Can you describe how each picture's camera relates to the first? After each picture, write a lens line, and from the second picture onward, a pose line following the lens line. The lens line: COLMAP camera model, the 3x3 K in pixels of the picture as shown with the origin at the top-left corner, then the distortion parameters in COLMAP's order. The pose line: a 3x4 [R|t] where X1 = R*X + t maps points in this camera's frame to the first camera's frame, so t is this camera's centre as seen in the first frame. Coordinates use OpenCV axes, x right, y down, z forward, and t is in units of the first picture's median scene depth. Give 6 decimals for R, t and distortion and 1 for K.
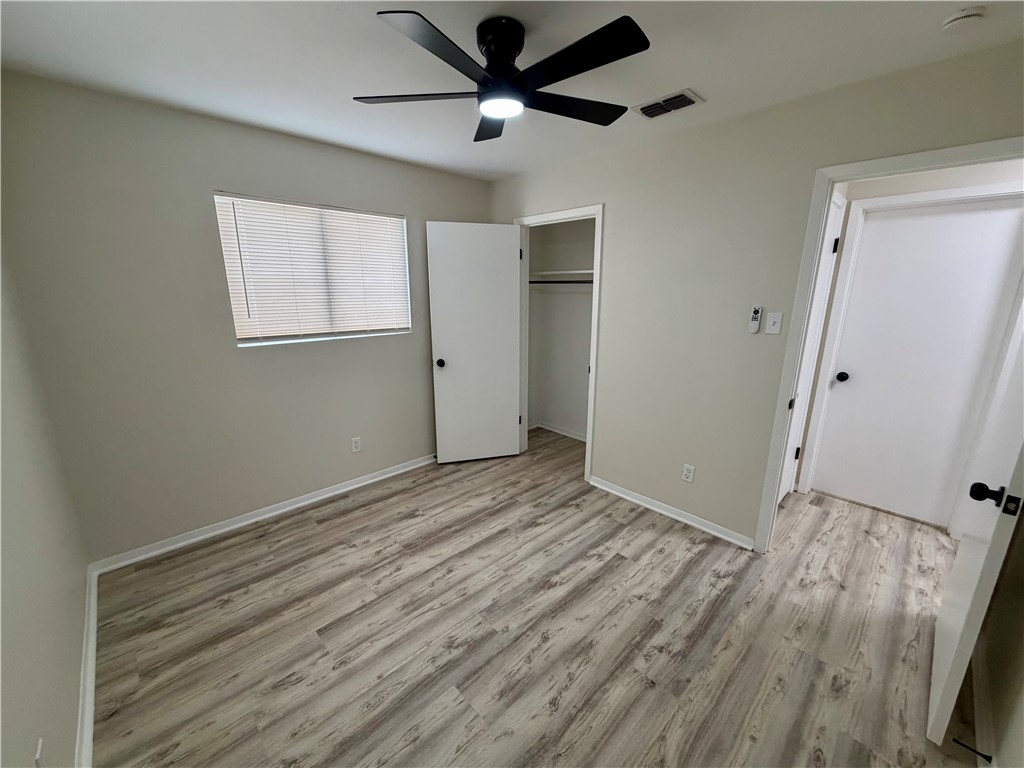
lens RADIAL K [[406.6, 0, 528.5], [0, 406.6, 380.4], [0, 0, 1]] dist [-0.002610, 0.000506]
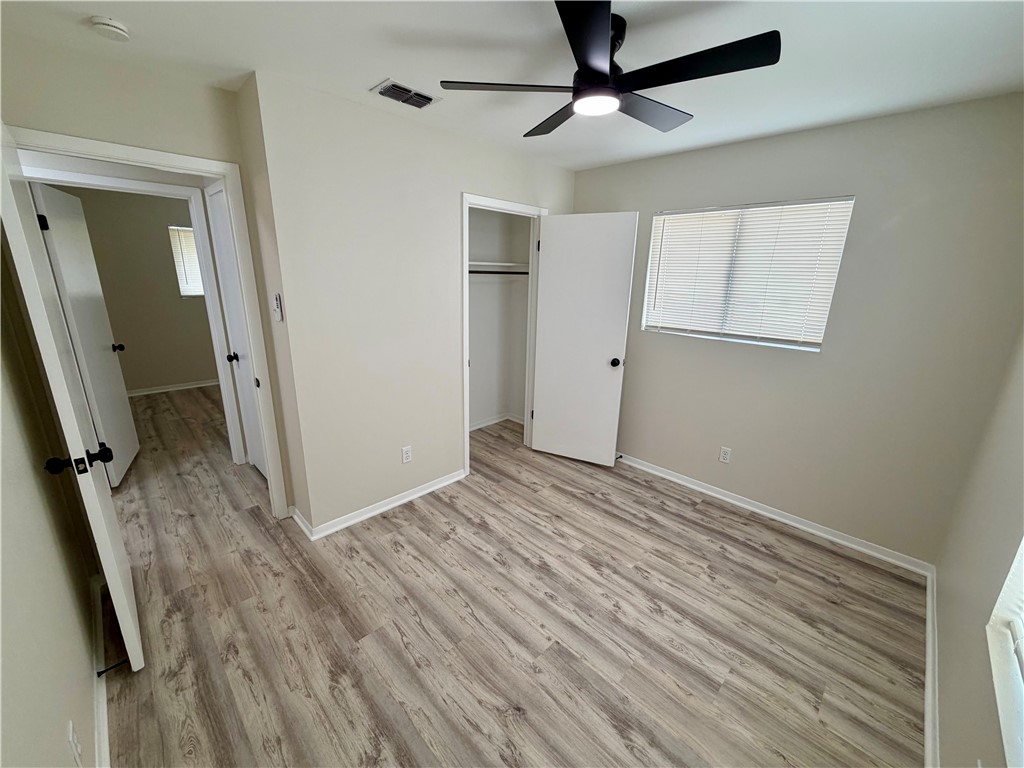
lens RADIAL K [[406.6, 0, 523.8], [0, 406.6, 384.4], [0, 0, 1]] dist [-0.002610, 0.000506]
pose [[0.024123, 0.260506, -0.965171, 1.901874], [-0.255183, 0.935074, 0.246005, -0.448005], [0.966592, 0.240361, 0.089033, 1.768003]]
